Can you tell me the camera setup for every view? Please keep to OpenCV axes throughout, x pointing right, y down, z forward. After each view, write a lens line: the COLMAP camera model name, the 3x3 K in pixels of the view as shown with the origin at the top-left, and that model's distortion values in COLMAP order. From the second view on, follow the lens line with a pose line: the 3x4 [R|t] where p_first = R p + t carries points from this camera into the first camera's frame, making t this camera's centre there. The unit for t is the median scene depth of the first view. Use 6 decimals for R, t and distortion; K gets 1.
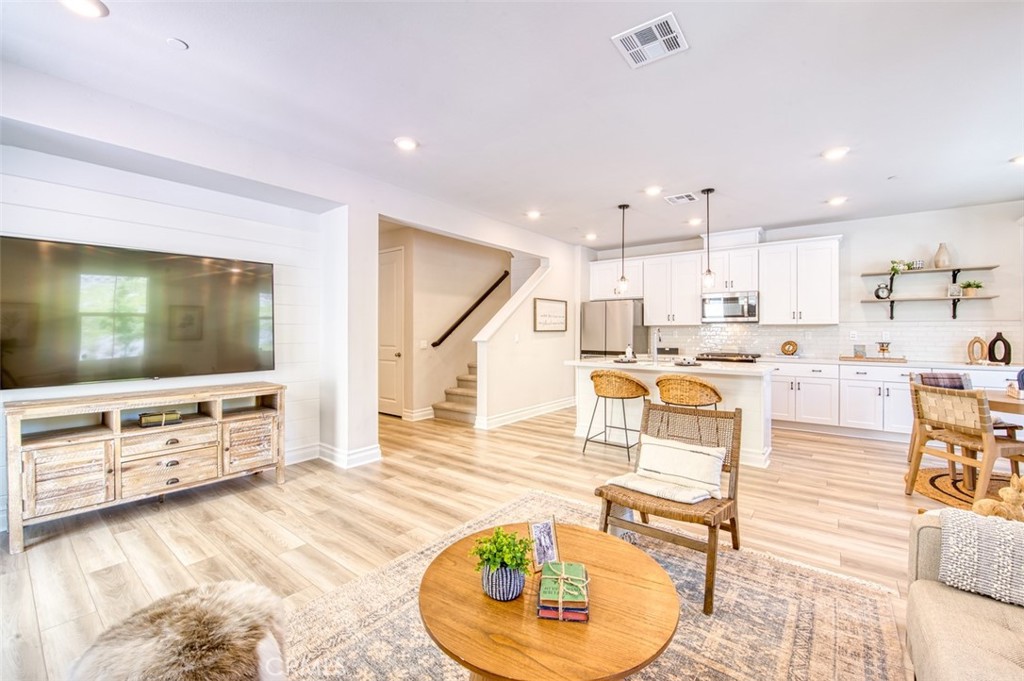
lens RADIAL K [[416.2, 0, 524.8], [0, 416.2, 331.5], [0, 0, 1]] dist [-0.023094, 0.001575]
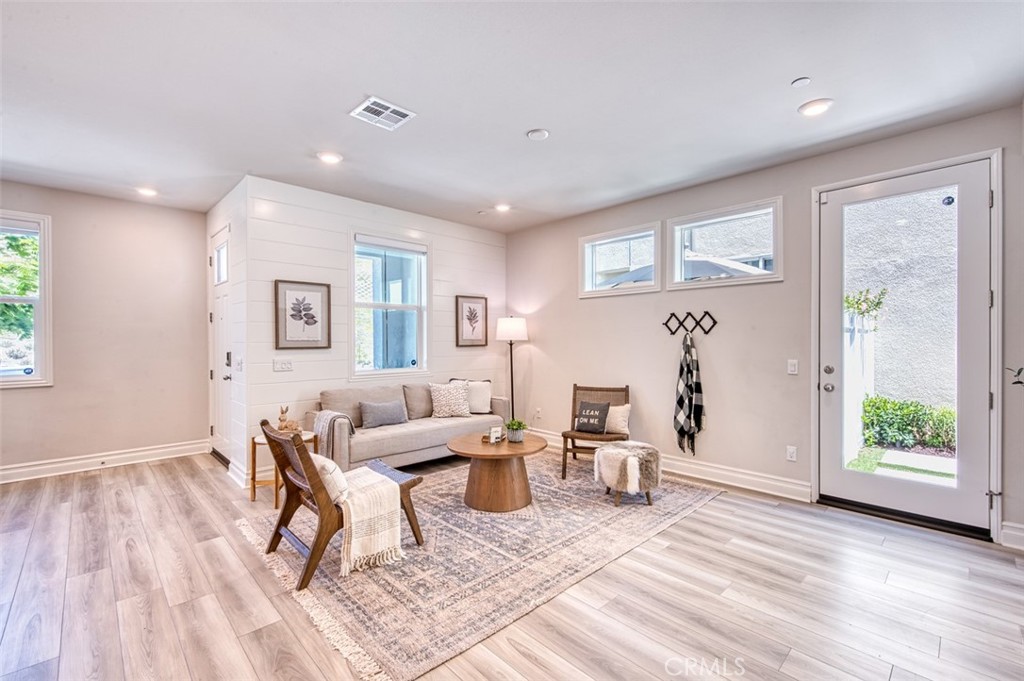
lens RADIAL K [[445.4, 0, 508.3], [0, 445.4, 340.4], [0, 0, 1]] dist [0.002861, -0.003312]
pose [[-0.987032, 0.001219, 0.160522, -0.115215], [0.001668, 0.999995, 0.002664, -0.003366], [-0.160518, 0.002897, -0.987029, 0.908643]]
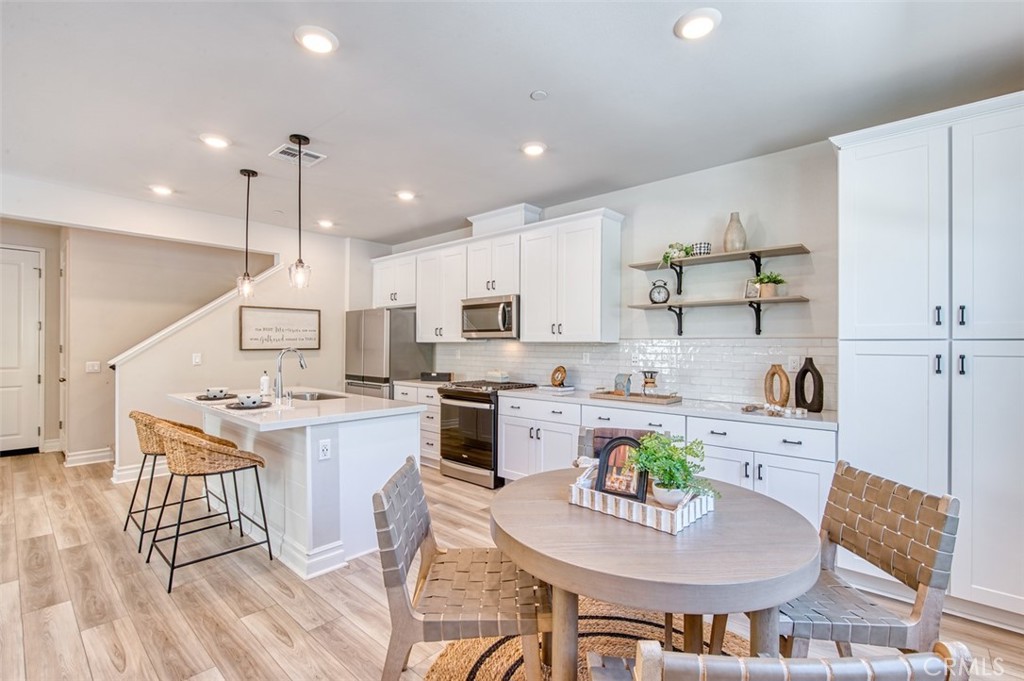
lens RADIAL K [[463.8, 0, 510.1], [0, 463.8, 337.3], [0, 0, 1]] dist [0.009903, -0.003922]
pose [[0.995926, 0.002678, -0.090135, 0.694454], [-0.004427, 0.999806, -0.019213, -0.011236], [0.090066, 0.019534, 0.995744, 0.244731]]
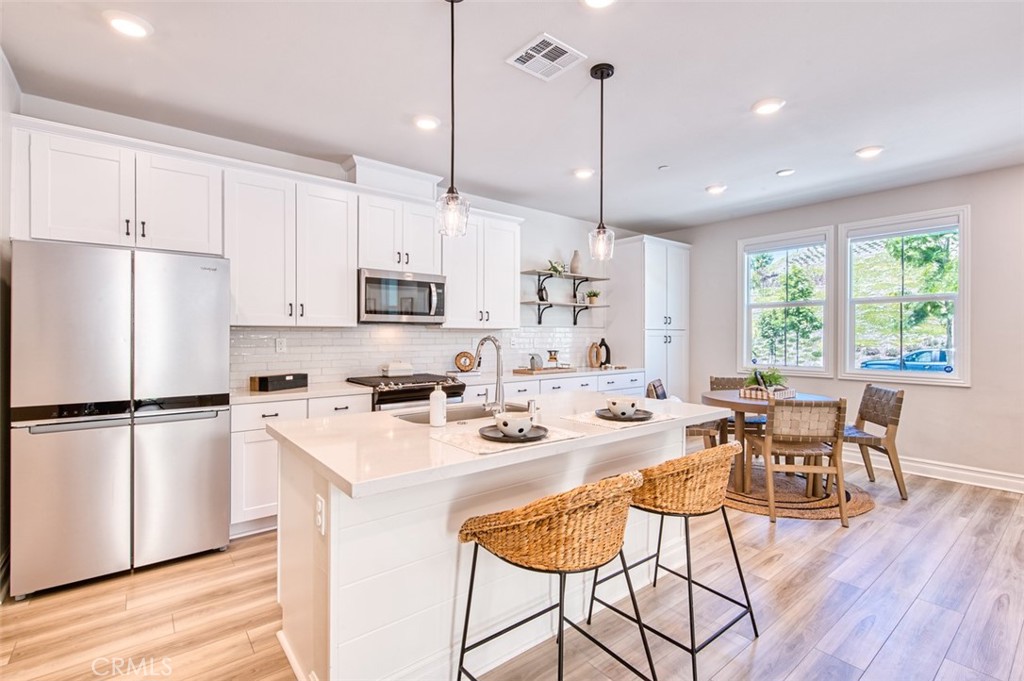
lens RADIAL K [[463.8, 0, 519.5], [0, 463.8, 334.5], [0, 0, 1]] dist [0.009903, -0.003922]
pose [[0.245177, -0.001202, 0.969478, -0.117285], [-0.001415, 0.999998, 0.001598, -0.009005], [-0.969477, -0.001763, 0.245174, 0.788649]]
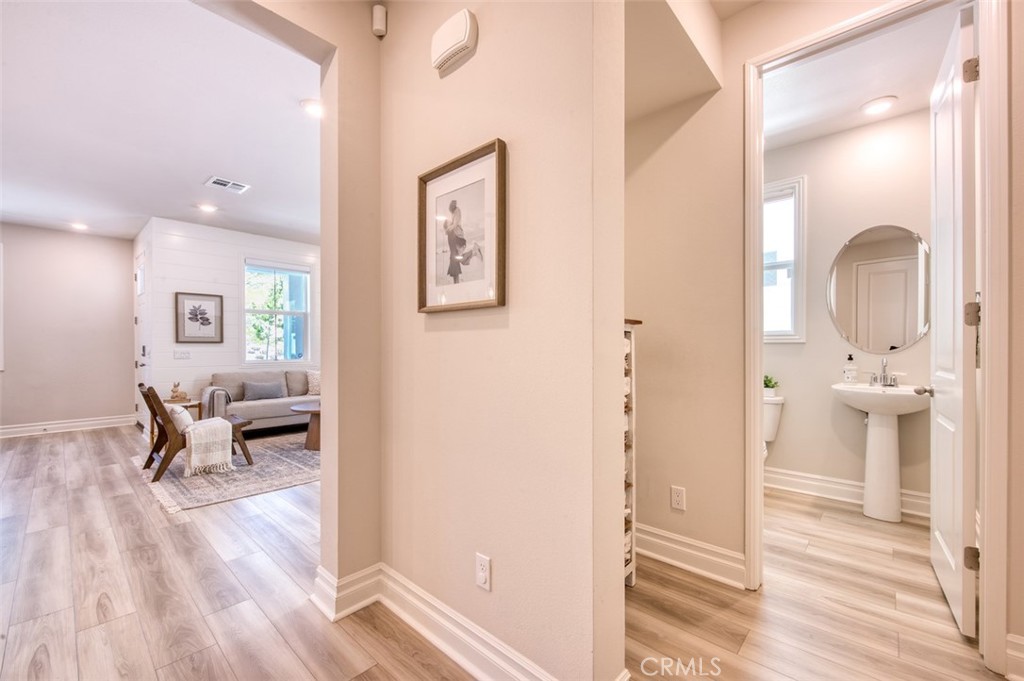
lens RADIAL K [[416.2, 0, 520.5], [0, 416.2, 346.8], [0, 0, 1]] dist [-0.023094, 0.001575]
pose [[-0.997530, 0.003927, 0.070133, -0.475172], [0.003741, 0.999989, -0.002780, 0.028836], [-0.070143, -0.002510, -0.997534, 1.121810]]
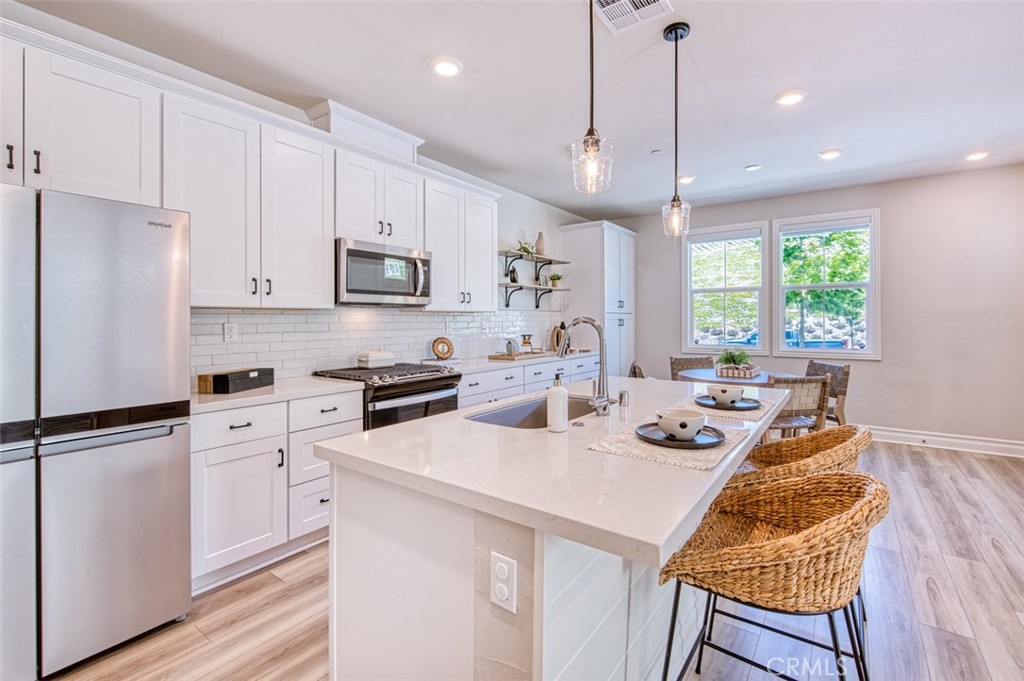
lens RADIAL K [[445.4, 0, 528.2], [0, 445.4, 317.2], [0, 0, 1]] dist [0.002861, -0.003312]
pose [[-0.022279, 0.003324, 0.999746, -0.052829], [0.002732, 0.999991, -0.003263, -0.006205], [-0.999748, 0.002659, -0.022288, 0.975126]]
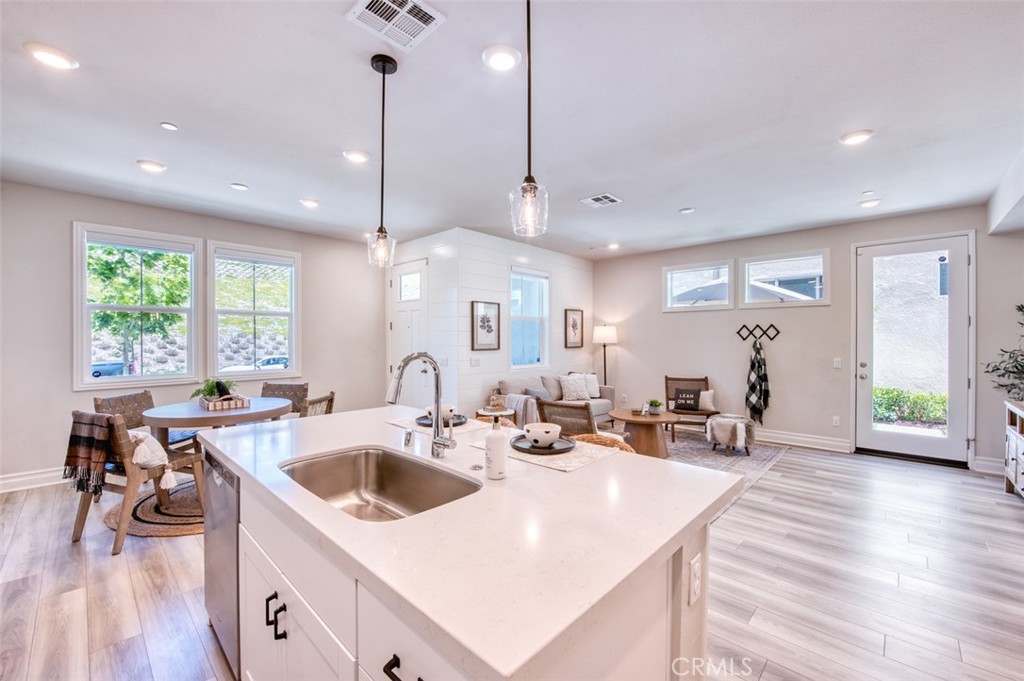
lens RADIAL K [[416.2, 0, 500.9], [0, 416.2, 338.7], [0, 0, 1]] dist [-0.023094, 0.001575]
pose [[-0.991203, -0.001198, 0.132342, 0.203165], [-0.000858, 0.999996, 0.002625, -0.017842], [-0.132345, 0.002488, -0.991201, 1.196646]]
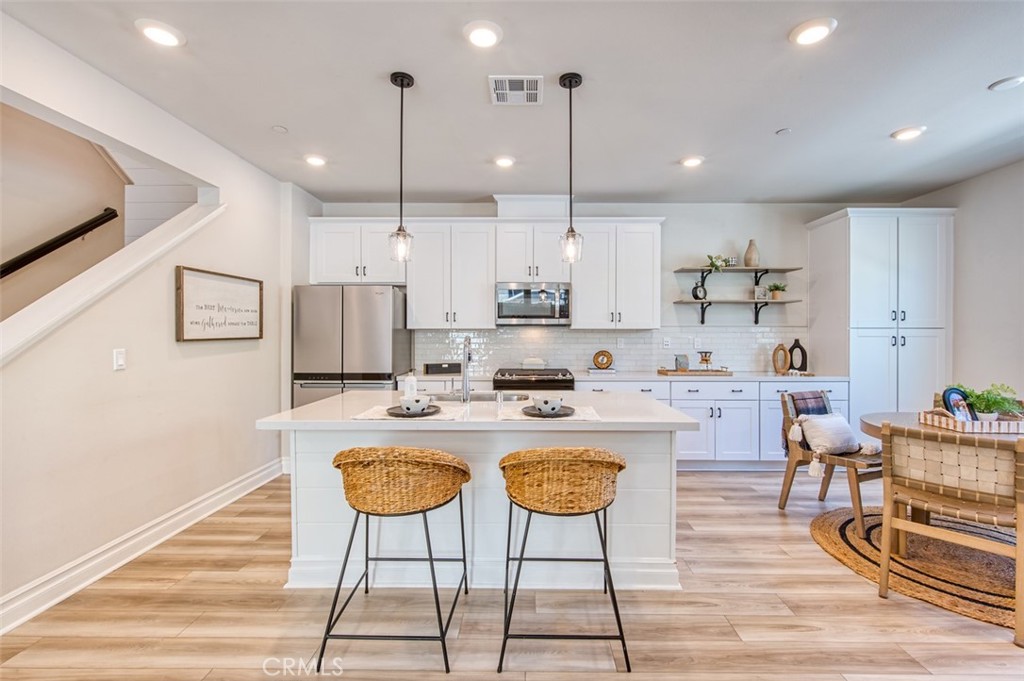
lens RADIAL K [[445.4, 0, 527.7], [0, 445.4, 332.6], [0, 0, 1]] dist [0.002861, -0.003312]
pose [[0.802295, 0.000642, 0.596927, 0.045380], [0.000744, 0.999998, -0.002076, -0.010021], [-0.596927, 0.002110, 0.802293, 0.469586]]
